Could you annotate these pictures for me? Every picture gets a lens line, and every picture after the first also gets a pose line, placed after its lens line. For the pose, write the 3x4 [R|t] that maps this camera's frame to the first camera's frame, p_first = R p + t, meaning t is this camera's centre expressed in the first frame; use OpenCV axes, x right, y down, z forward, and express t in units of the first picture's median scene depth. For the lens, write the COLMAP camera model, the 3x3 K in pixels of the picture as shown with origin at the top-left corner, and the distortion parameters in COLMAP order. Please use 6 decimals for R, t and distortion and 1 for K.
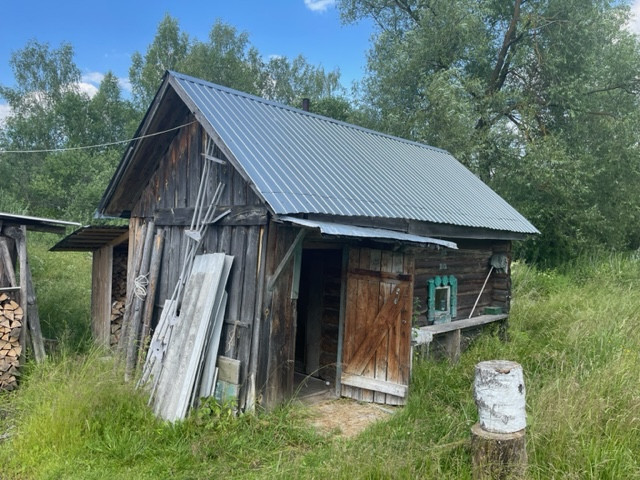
lens RADIAL K [[486.2, 0, 321.9], [0, 486.2, 245.9], [0, 0, 1]] dist [-0.002028, -0.004188]
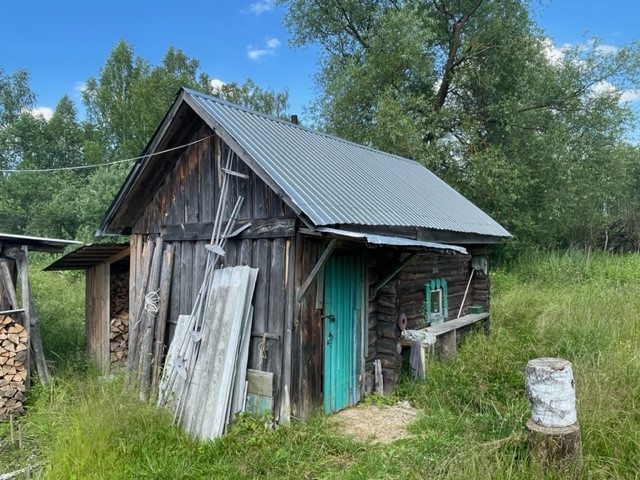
lens RADIAL K [[460.0, 0, 320.0], [0, 460.0, 240.0], [0, 0, 1]] dist [-0.021132, 0.000180]
pose [[0.994966, -0.034139, 0.094222, -0.121488], [0.037159, 0.998844, -0.030491, -0.004156], [-0.093072, 0.033839, 0.995084, 0.032207]]
